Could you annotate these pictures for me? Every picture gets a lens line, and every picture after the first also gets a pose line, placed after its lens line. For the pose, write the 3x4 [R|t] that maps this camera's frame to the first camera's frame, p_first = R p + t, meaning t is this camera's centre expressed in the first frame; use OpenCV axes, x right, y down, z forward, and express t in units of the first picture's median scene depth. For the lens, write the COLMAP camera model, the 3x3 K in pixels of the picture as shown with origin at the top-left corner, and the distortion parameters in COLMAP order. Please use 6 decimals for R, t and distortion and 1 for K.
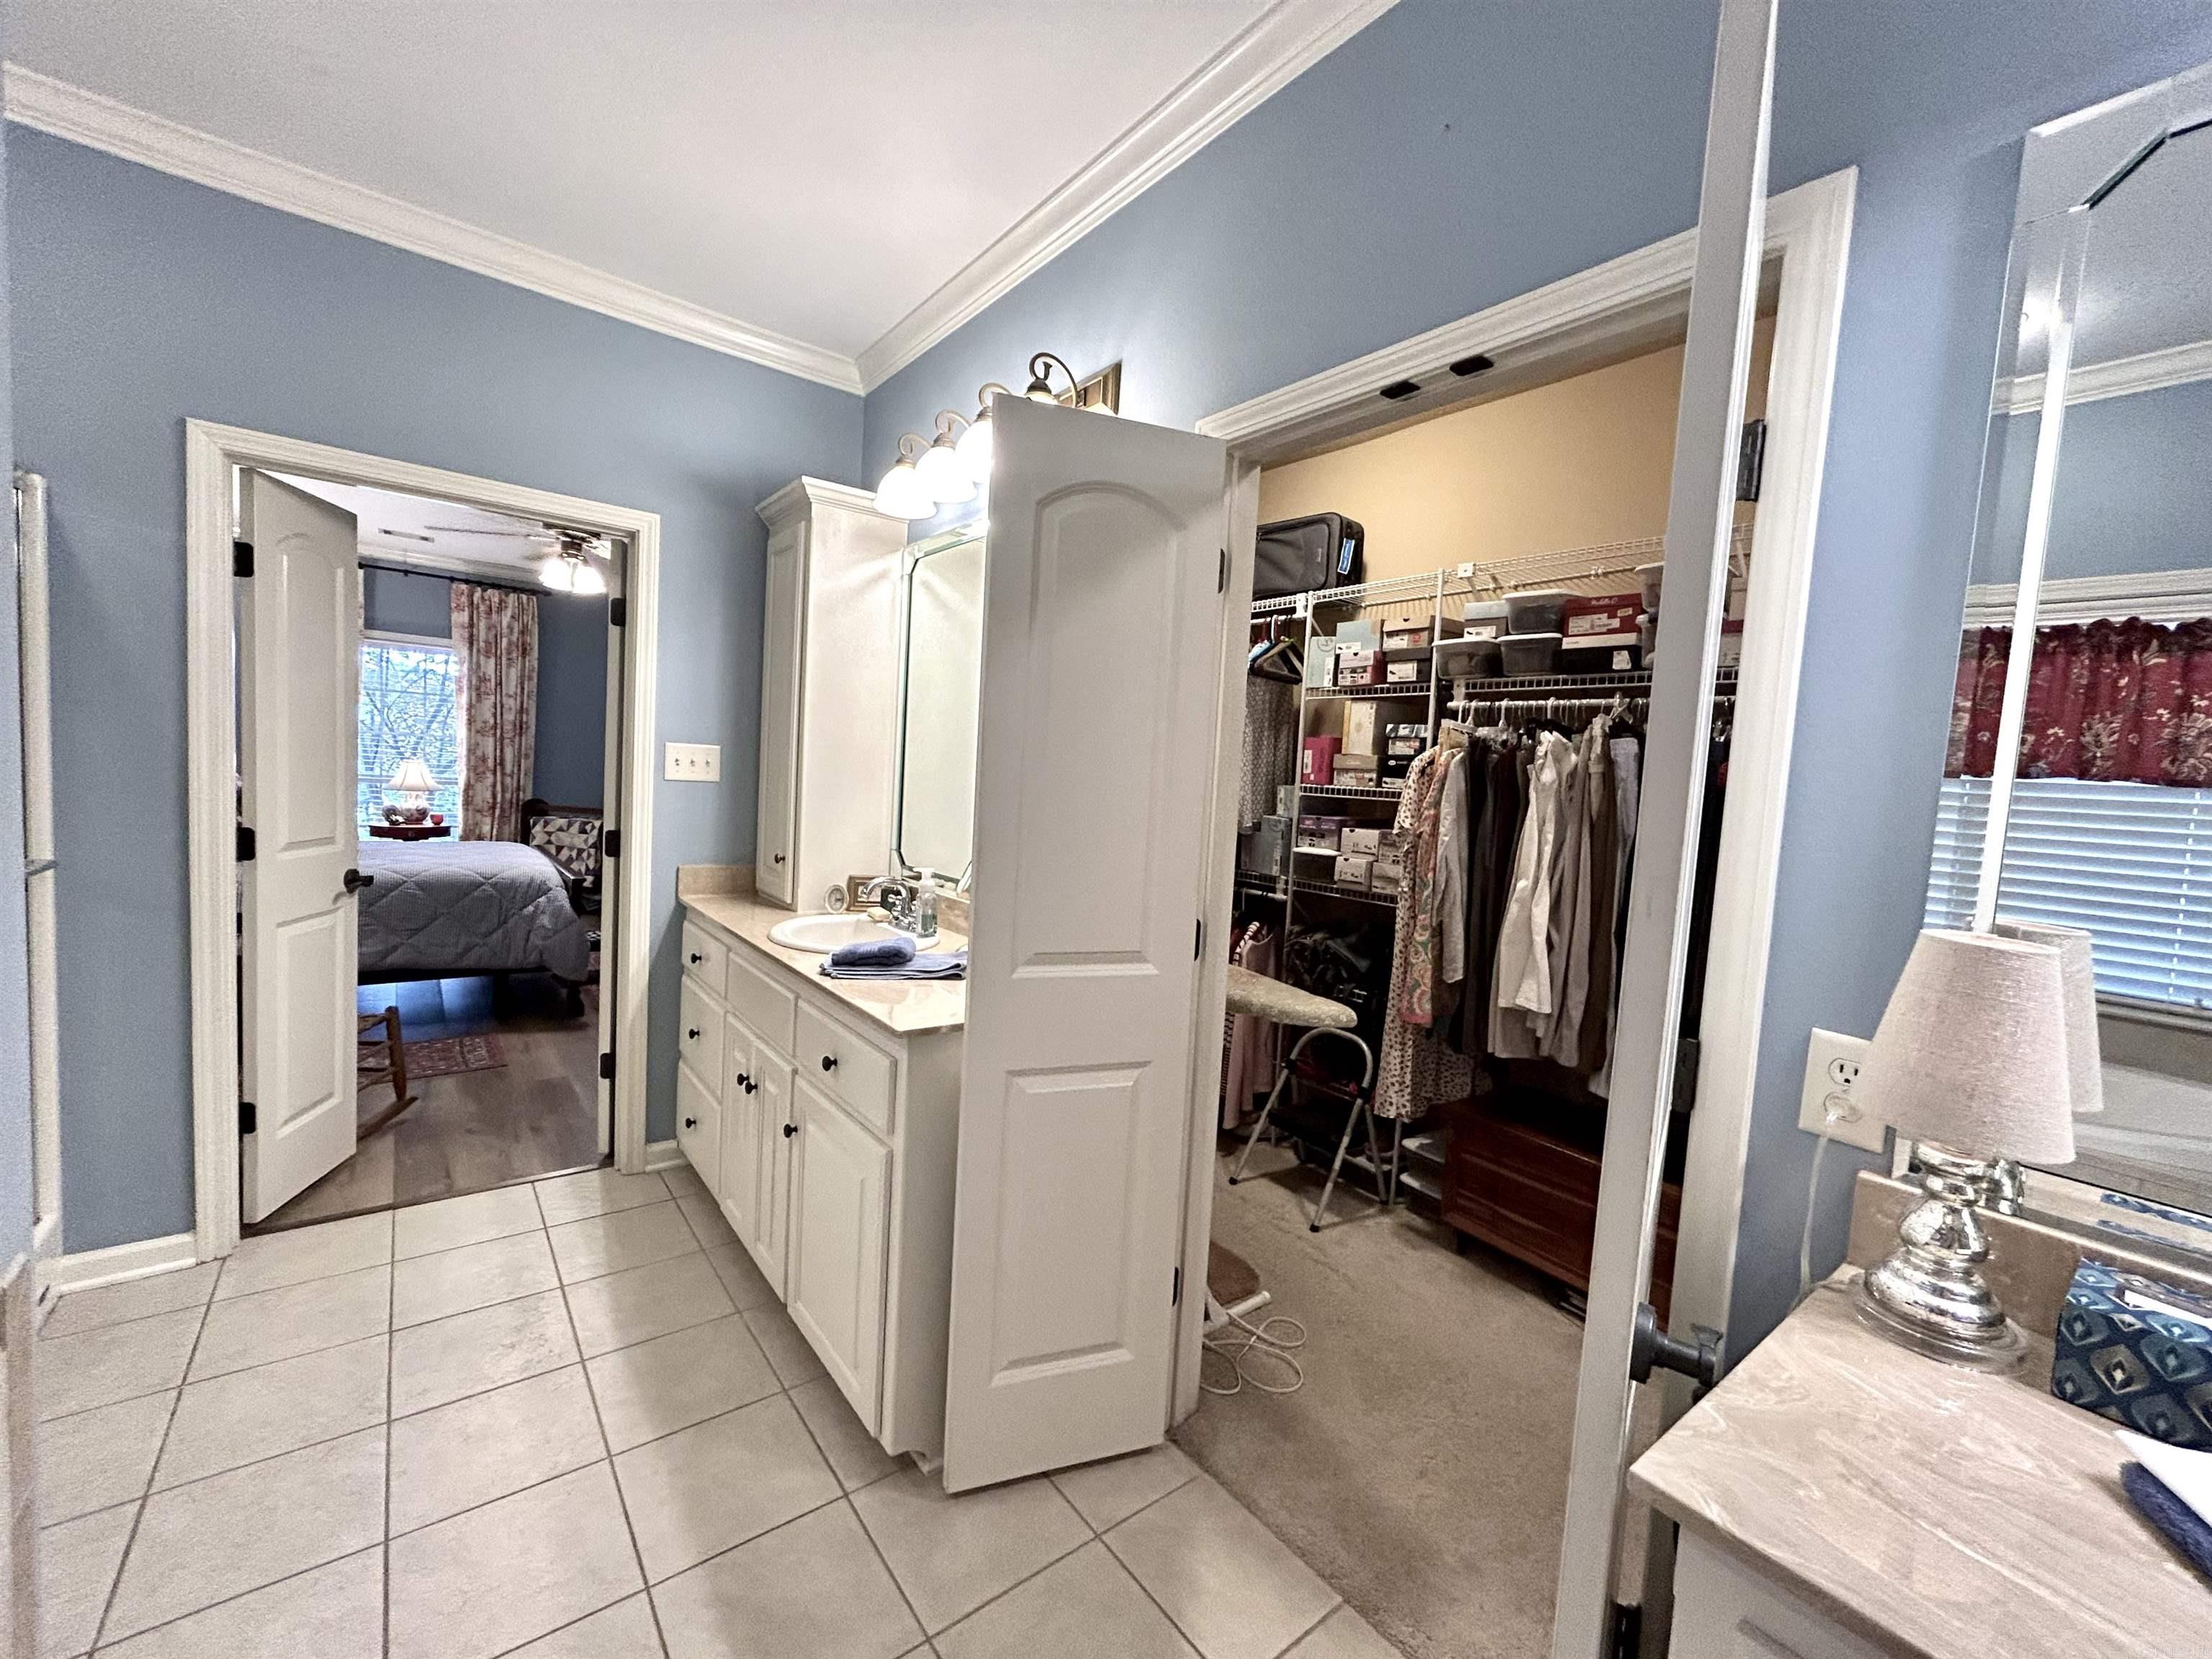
lens RADIAL K [[896.6, 0, 1101.2], [0, 896.6, 826.3], [0, 0, 1]] dist [0.000258, 0.000058]
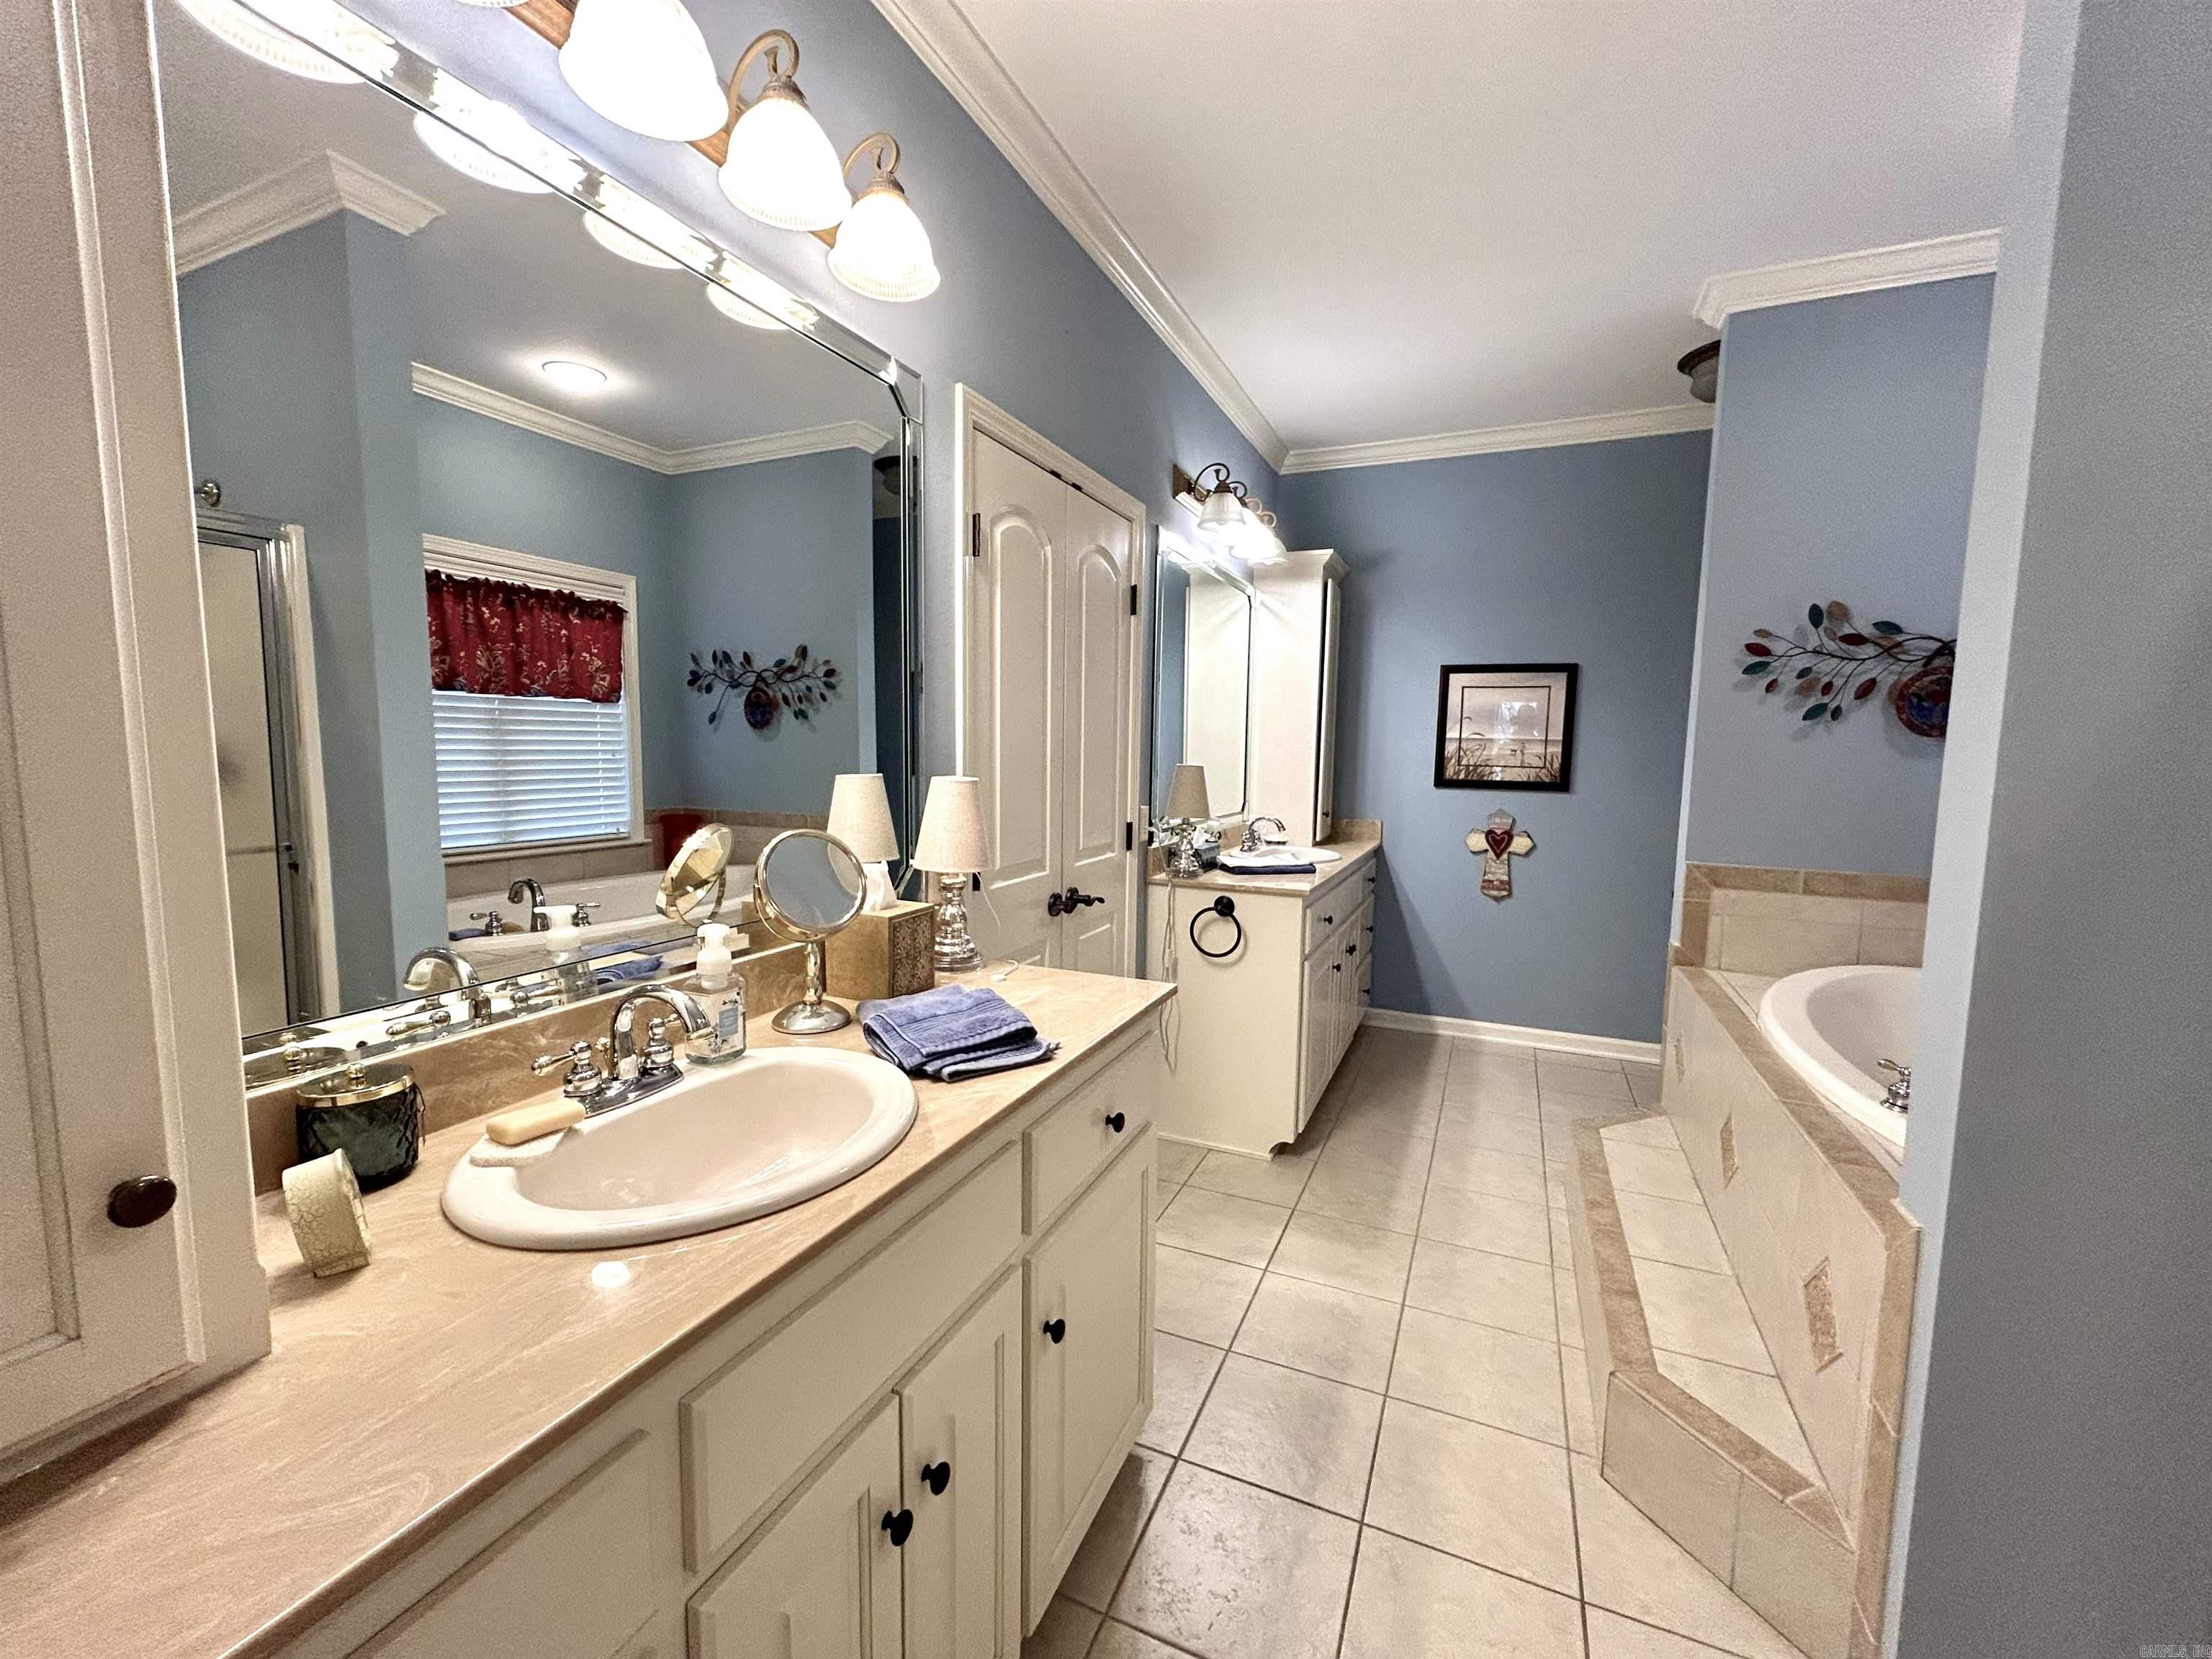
lens RADIAL K [[896.6, 0, 1101.2], [0, 896.6, 826.3], [0, 0, 1]] dist [0.000258, 0.000058]
pose [[-0.469085, -0.153513, 0.869708, -0.660175], [0.018854, 0.982812, 0.183646, -0.101328], [-0.882952, 0.102543, -0.458128, 0.935934]]
